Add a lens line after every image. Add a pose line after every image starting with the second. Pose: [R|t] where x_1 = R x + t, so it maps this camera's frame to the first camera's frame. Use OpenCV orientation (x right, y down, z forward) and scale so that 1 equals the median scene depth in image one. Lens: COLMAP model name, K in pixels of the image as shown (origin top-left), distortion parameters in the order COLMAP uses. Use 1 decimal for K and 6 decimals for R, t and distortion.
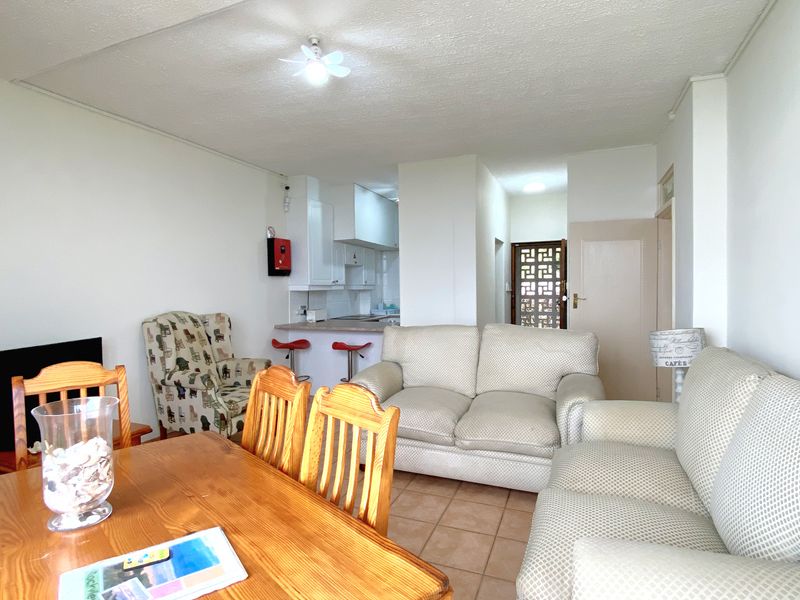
lens RADIAL K [[434.7, 0, 400.0], [0, 434.7, 300.0], [0, 0, 1]] dist [0.068652, -0.067025]
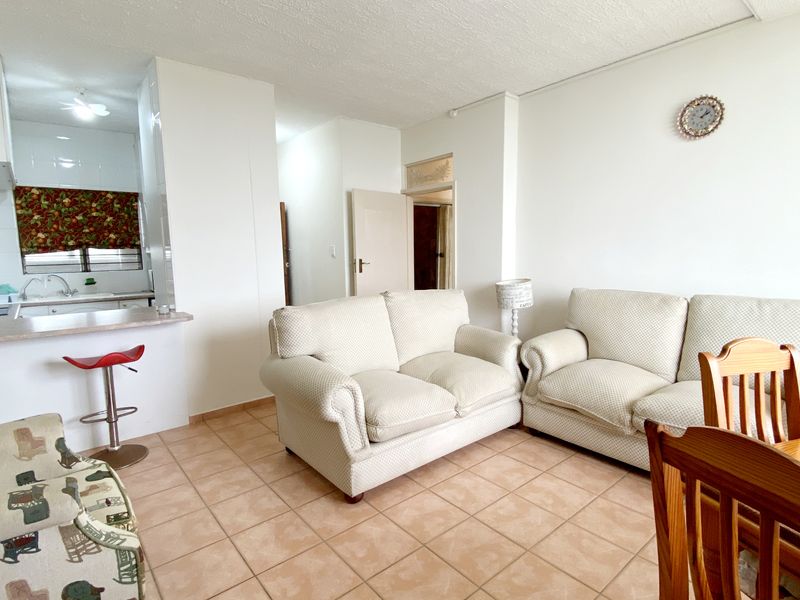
lens RADIAL K [[434.7, 0, 400.0], [0, 434.7, 300.0], [0, 0, 1]] dist [0.068652, -0.067025]
pose [[0.471333, -0.103904, 0.875814, -0.632623], [0.039423, 0.994526, 0.096771, -0.017582], [-0.881074, -0.011085, 0.472849, 0.561717]]
